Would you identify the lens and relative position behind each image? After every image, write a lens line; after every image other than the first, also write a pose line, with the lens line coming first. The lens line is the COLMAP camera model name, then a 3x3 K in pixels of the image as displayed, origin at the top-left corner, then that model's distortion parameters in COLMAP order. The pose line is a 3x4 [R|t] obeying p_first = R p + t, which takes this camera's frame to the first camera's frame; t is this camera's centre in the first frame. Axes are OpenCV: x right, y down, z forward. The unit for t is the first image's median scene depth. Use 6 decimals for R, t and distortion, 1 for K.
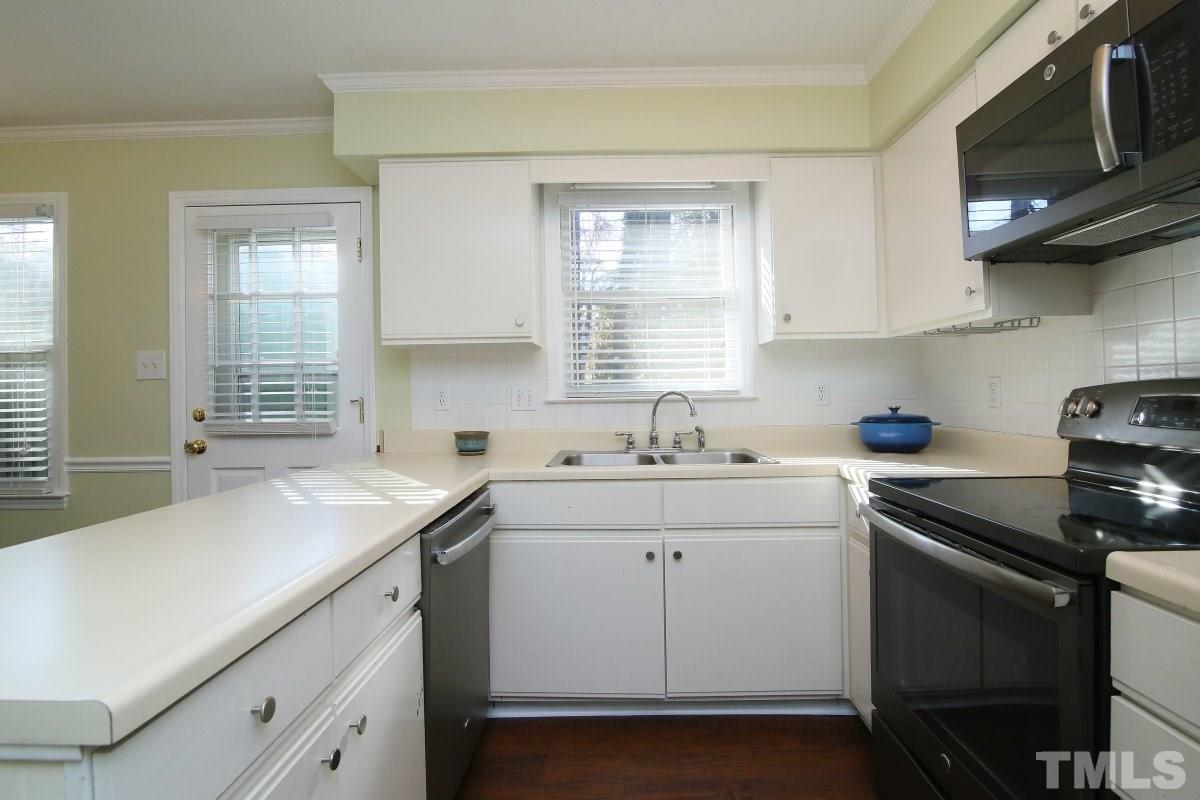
lens RADIAL K [[570.0, 0, 620.9], [0, 570.0, 382.2], [0, 0, 1]] dist [-0.002304, 0.000570]
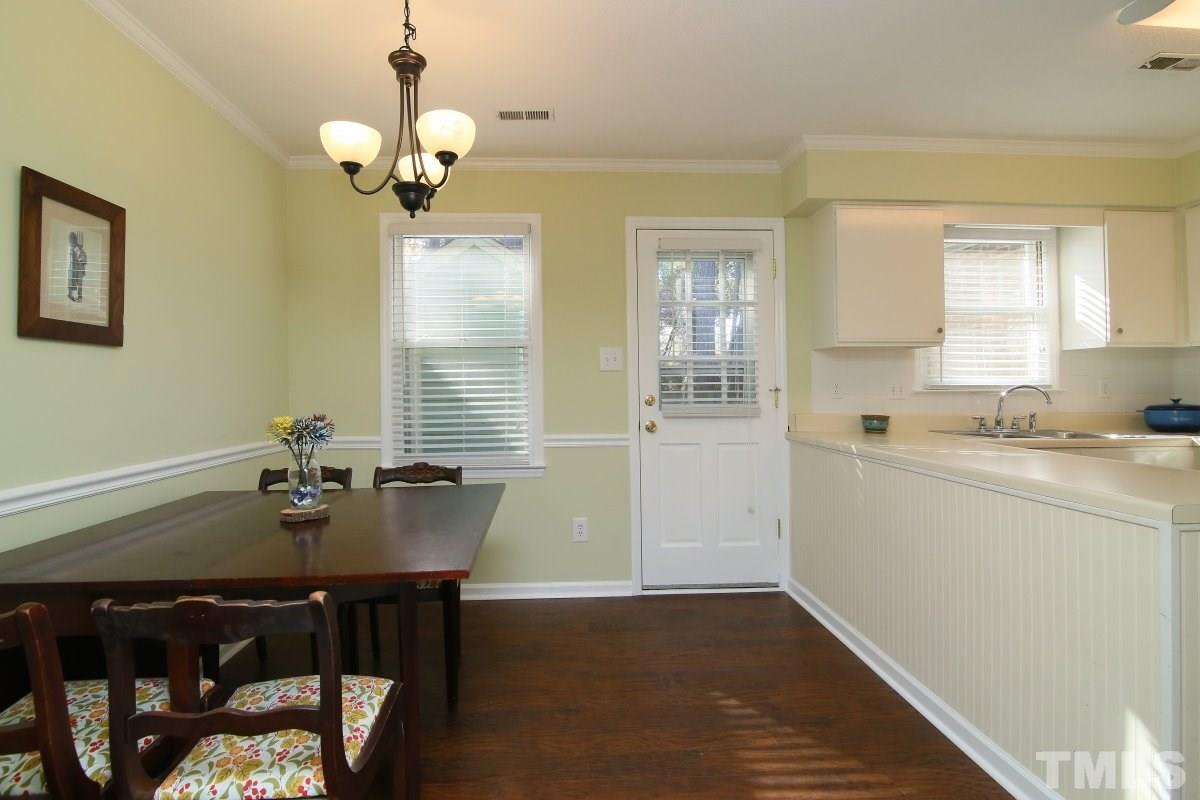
lens RADIAL K [[578.0, 0, 621.8], [0, 578.0, 380.8], [0, 0, 1]] dist [0.000818, -0.001568]
pose [[0.996208, 0.011213, 0.086273, -0.913889], [-0.011754, 0.999914, 0.005760, 0.009403], [-0.086201, -0.006753, 0.996255, -0.230607]]
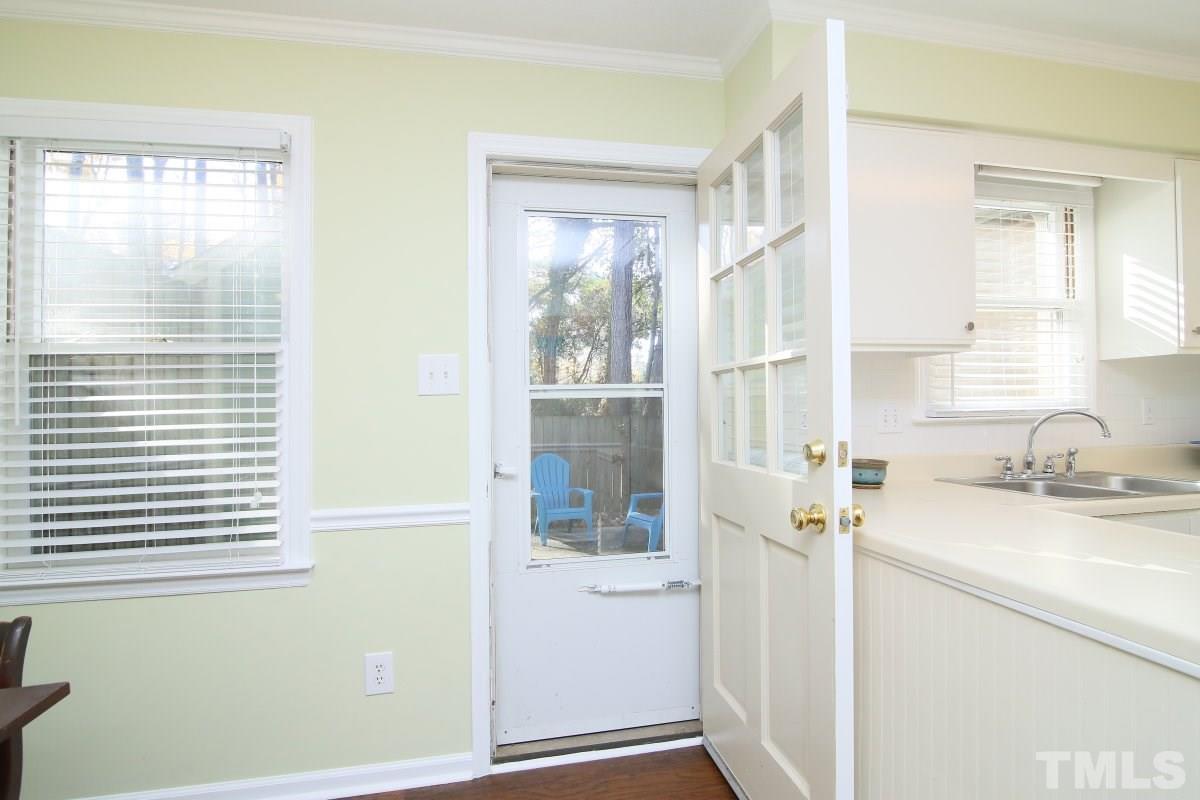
lens RADIAL K [[586.0, 0, 617.4], [0, 586.0, 405.2], [0, 0, 1]] dist [0.011147, 0.000467]
pose [[0.976338, 0.000023, 0.216251, -0.774826], [-0.002314, 0.999944, 0.010341, 0.000600], [-0.216239, -0.010597, 0.976283, 0.244856]]
